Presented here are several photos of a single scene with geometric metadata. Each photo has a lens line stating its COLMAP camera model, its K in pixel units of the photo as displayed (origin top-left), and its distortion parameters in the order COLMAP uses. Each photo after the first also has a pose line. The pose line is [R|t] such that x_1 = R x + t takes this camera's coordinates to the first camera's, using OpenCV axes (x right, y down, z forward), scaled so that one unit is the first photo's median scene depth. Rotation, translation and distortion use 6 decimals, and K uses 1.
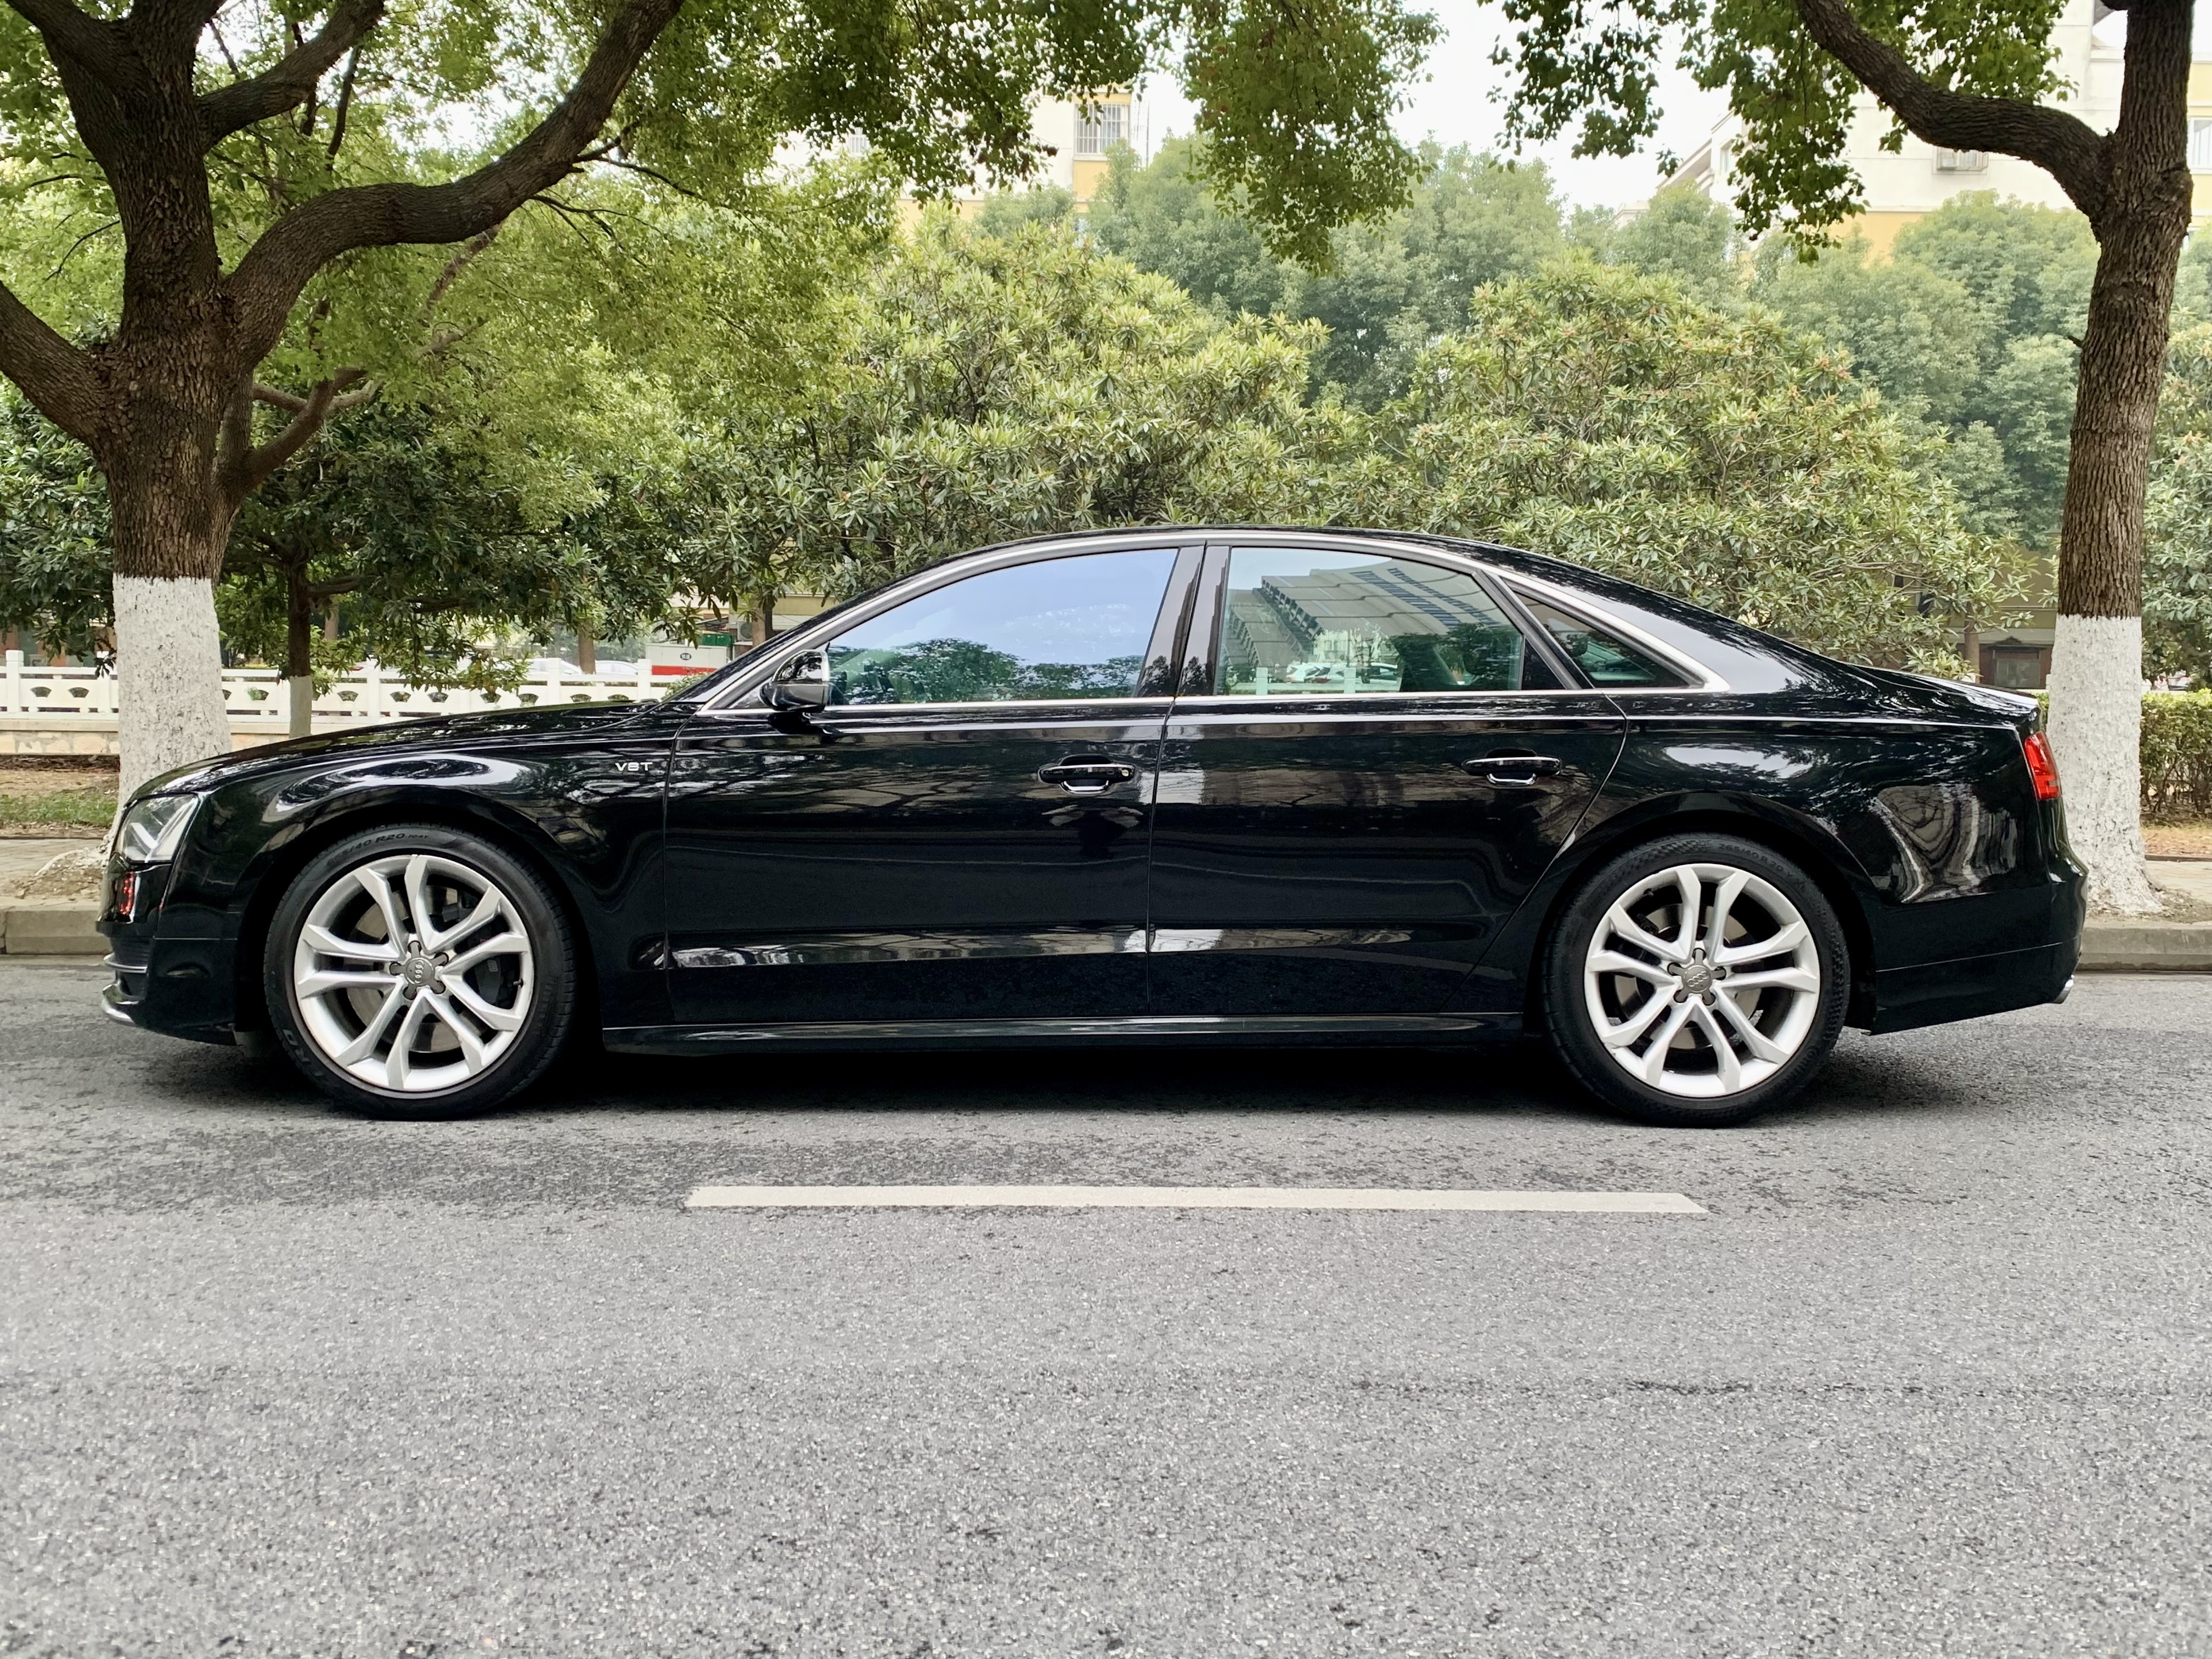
lens RADIAL K [[1882.1, 0, 1106.7], [0, 1882.1, 872.7], [0, 0, 1]] dist [-0.027556, -0.005620]
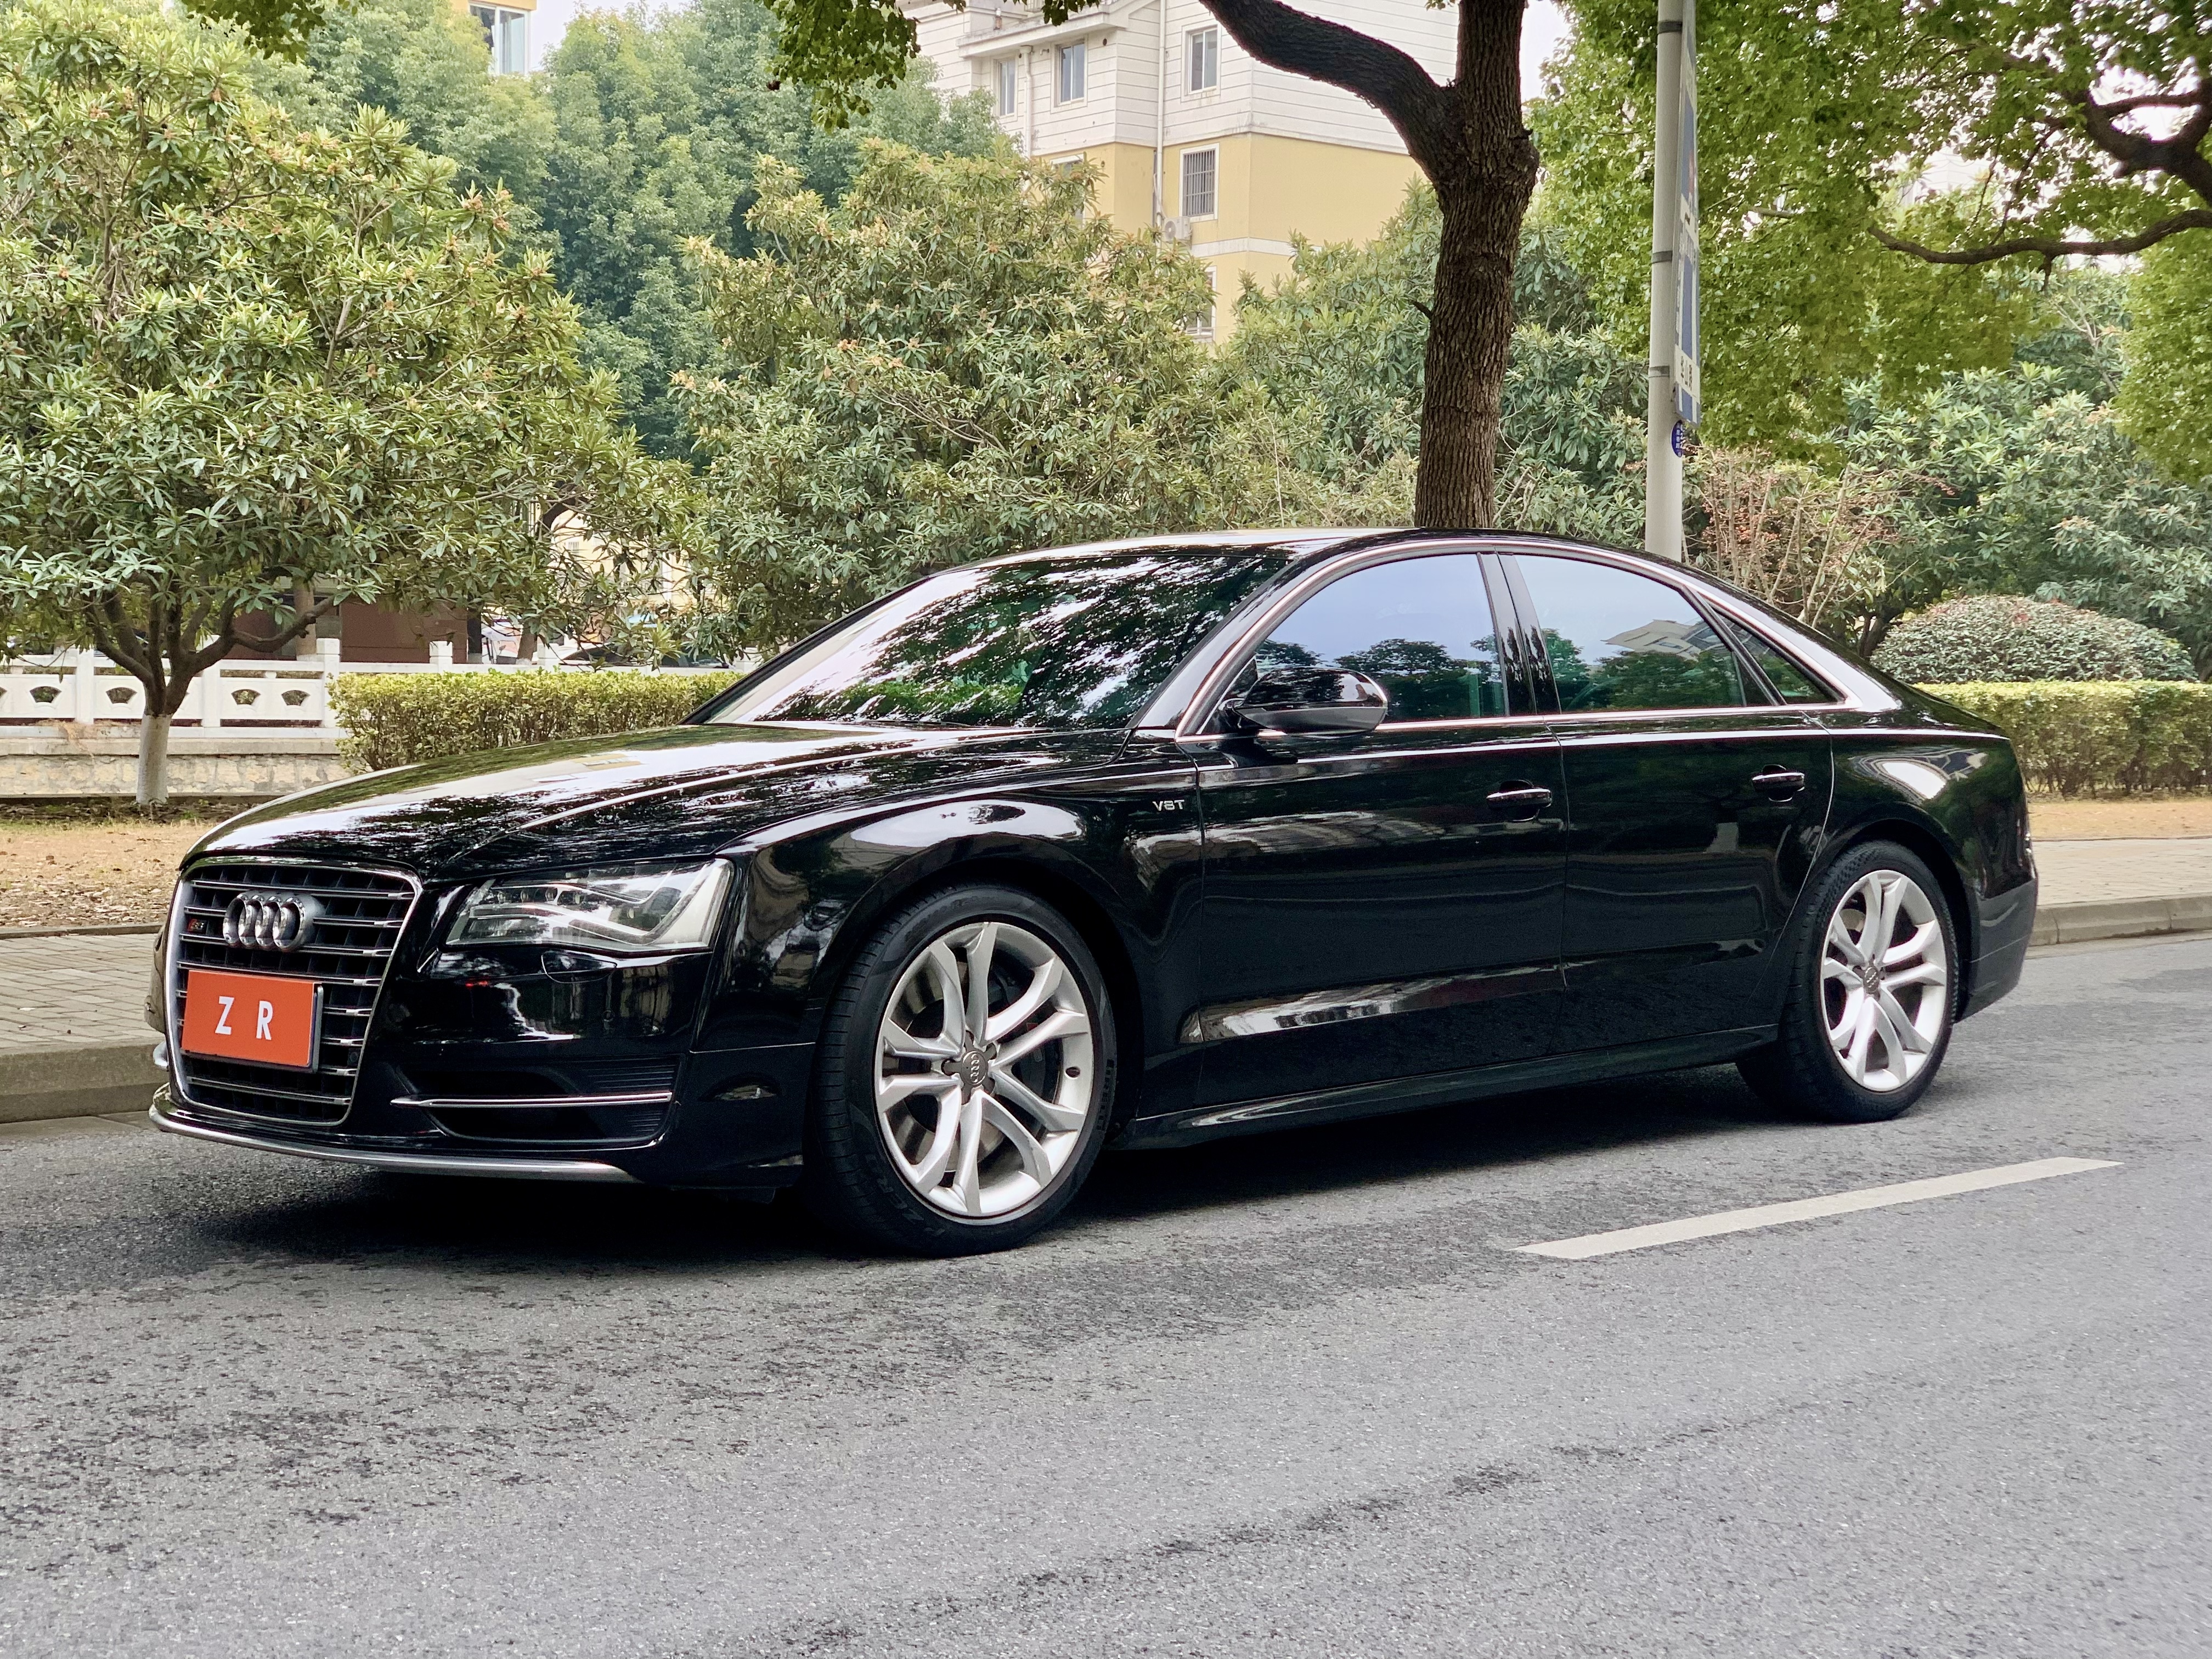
lens RADIAL K [[3249.8, 0, 1106.0], [0, 3249.8, 829.5], [0, 0, 1]] dist [-0.117140, -0.068128]
pose [[0.714839, -0.024357, 0.698865, -1.223412], [0.055522, 0.998215, -0.022001, -0.012031], [-0.697081, 0.054529, 0.714916, 0.006082]]
